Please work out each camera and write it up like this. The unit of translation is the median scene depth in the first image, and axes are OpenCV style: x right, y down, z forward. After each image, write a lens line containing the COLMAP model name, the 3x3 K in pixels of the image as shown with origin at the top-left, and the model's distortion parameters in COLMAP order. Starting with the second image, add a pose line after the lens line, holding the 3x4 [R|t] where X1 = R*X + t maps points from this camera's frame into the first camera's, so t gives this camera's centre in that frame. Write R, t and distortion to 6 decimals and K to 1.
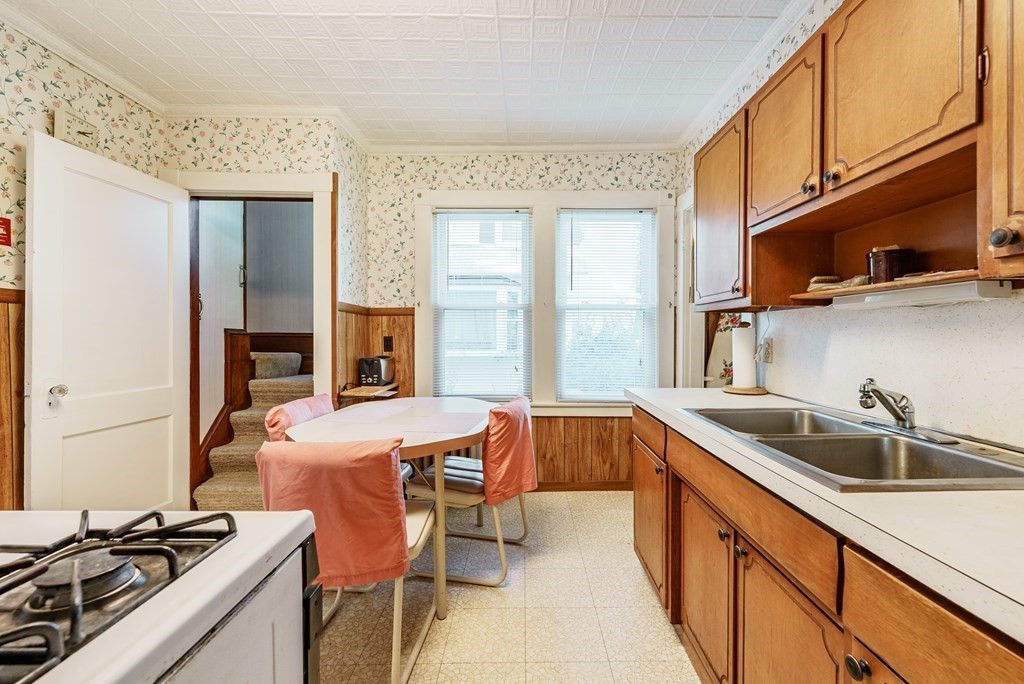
lens RADIAL K [[428.2, 0, 531.0], [0, 428.2, 339.1], [0, 0, 1]] dist [0.003253, -0.001476]
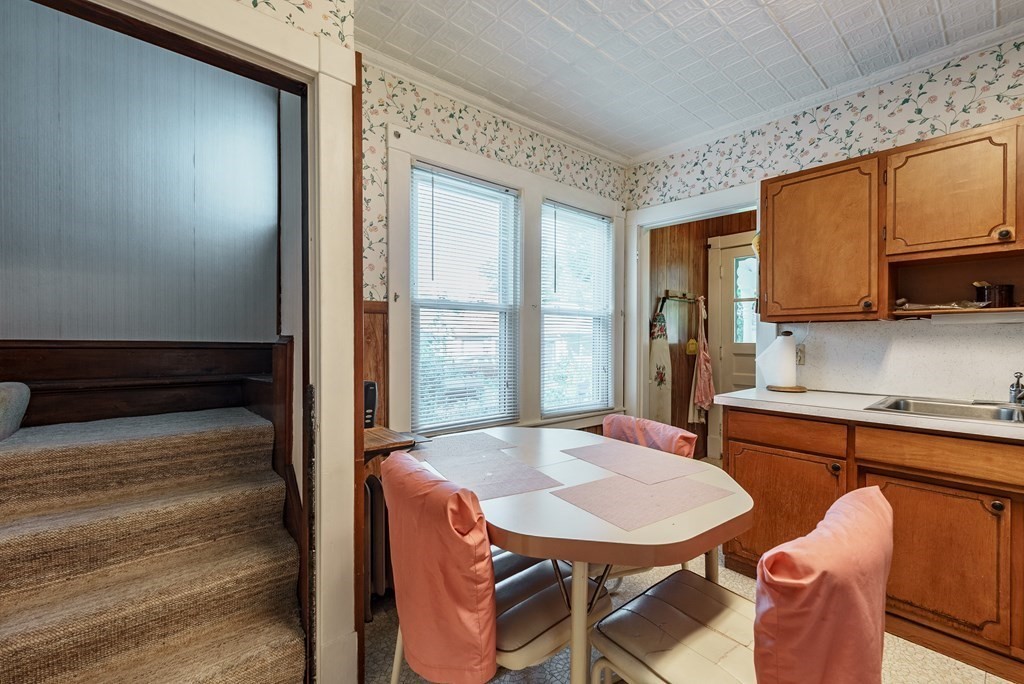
lens RADIAL K [[428.2, 0, 515.2], [0, 428.2, 343.2], [0, 0, 1]] dist [0.003253, -0.001476]
pose [[0.771096, -0.005365, 0.636697, -0.540029], [0.008028, 0.999967, -0.001296, -0.007440], [-0.636669, 0.006111, 0.771113, 0.363820]]
